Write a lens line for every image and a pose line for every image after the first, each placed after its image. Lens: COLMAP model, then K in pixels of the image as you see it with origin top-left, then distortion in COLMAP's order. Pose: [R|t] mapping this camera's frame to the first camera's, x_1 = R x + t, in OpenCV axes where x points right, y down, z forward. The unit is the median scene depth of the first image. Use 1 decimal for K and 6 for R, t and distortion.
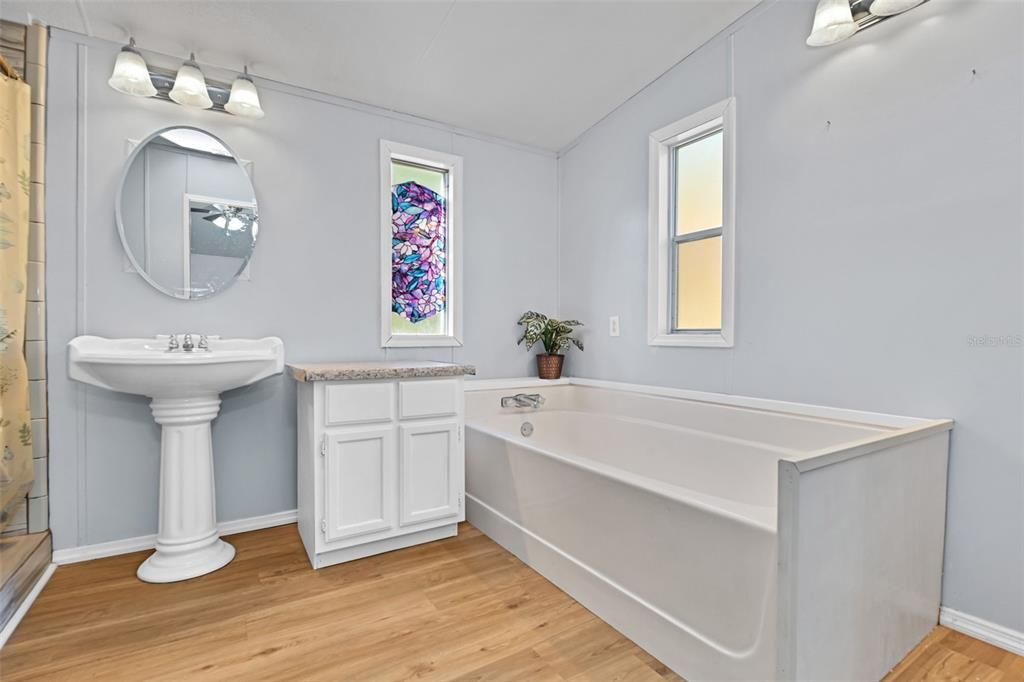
lens RADIAL K [[467.1, 0, 512.0], [0, 467.1, 341.0], [0, 0, 1]] dist [-0.003461, -0.000674]
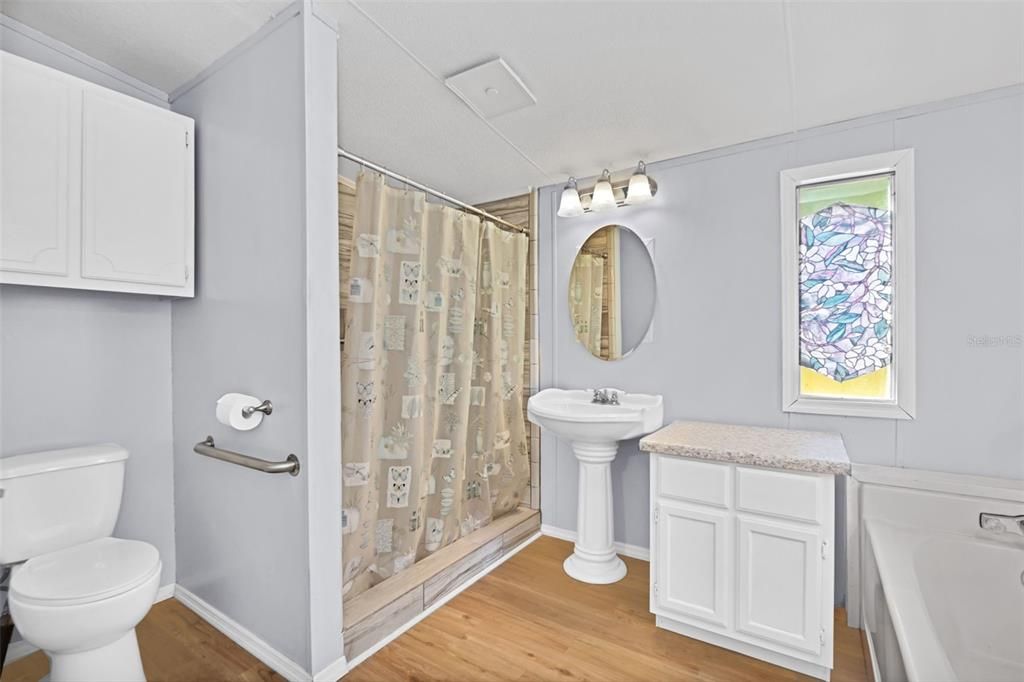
lens RADIAL K [[456.2, 0, 509.9], [0, 456.2, 346.9], [0, 0, 1]] dist [-0.002407, -0.000444]
pose [[0.424204, -0.006291, -0.905545, 0.343970], [0.002360, 0.999980, -0.005841, -0.129452], [0.905564, 0.000341, 0.424210, 0.230407]]
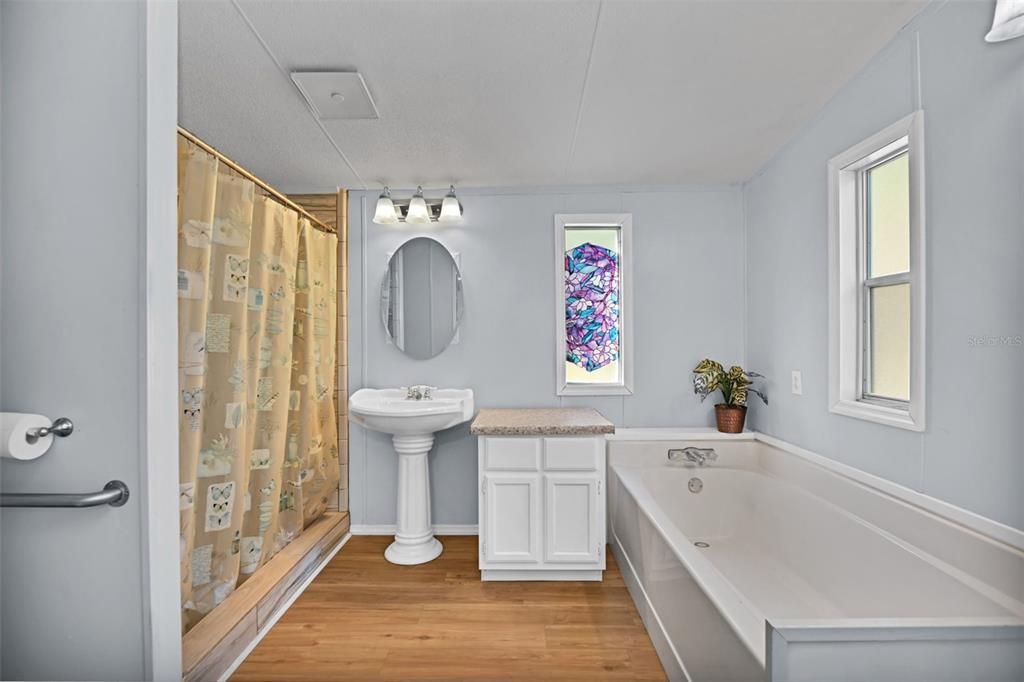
lens RADIAL K [[456.2, 0, 509.9], [0, 456.2, 346.9], [0, 0, 1]] dist [-0.002407, -0.000444]
pose [[0.840088, -0.013845, -0.542273, 0.293651], [0.012985, 0.999901, -0.005413, -0.127971], [0.542295, -0.002493, 0.840185, -0.004370]]
